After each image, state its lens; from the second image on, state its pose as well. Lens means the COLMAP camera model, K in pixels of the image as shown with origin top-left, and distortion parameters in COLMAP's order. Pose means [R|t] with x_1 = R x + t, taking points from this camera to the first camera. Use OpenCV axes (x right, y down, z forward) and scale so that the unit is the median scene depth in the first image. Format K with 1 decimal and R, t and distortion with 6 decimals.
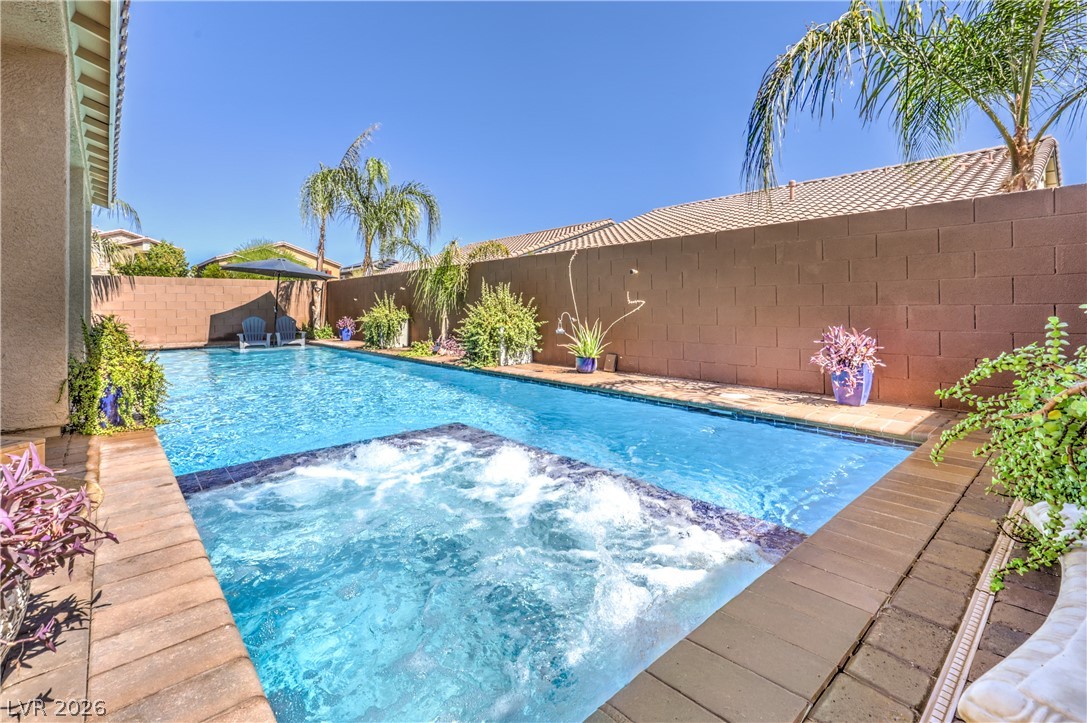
lens RADIAL K [[489.2, 0, 529.0], [0, 489.2, 314.3], [0, 0, 1]] dist [-0.000867, -0.000317]
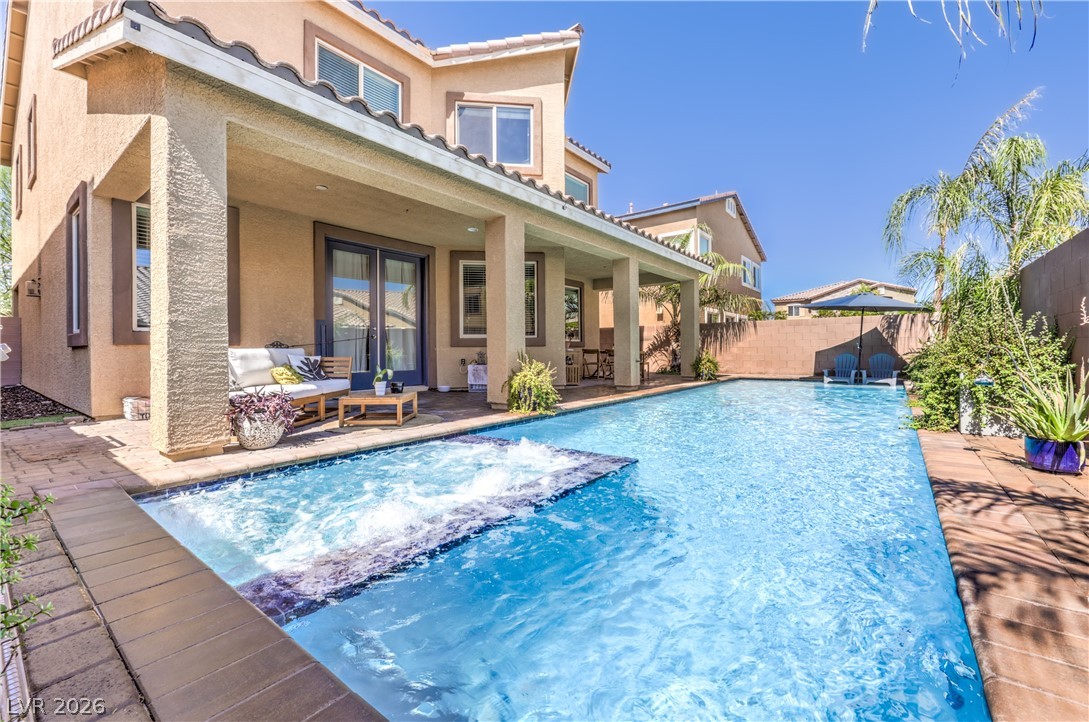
lens RADIAL K [[452.5, 0, 559.4], [0, 452.5, 358.8], [0, 0, 1]] dist [-0.000390, -0.000036]
pose [[0.215281, 0.021035, -0.976326, 0.388965], [-0.005861, 0.999778, 0.020248, 0.000707], [0.976534, 0.001363, 0.215357, 0.360318]]
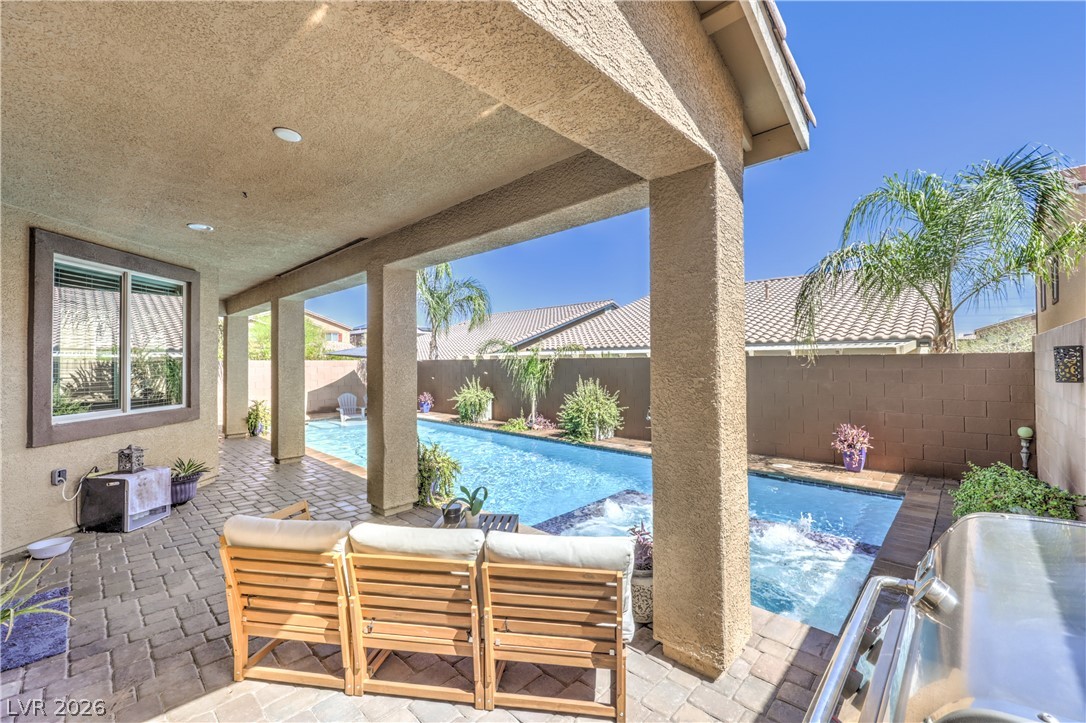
lens RADIAL K [[451.2, 0, 557.9], [0, 451.2, 359.3], [0, 0, 1]] dist [-0.000390, -0.000036]
pose [[0.993734, 0.001739, 0.111760, -0.300791], [0.000318, 0.999831, -0.018383, -0.097648], [-0.111773, 0.018304, 0.993565, -0.246547]]
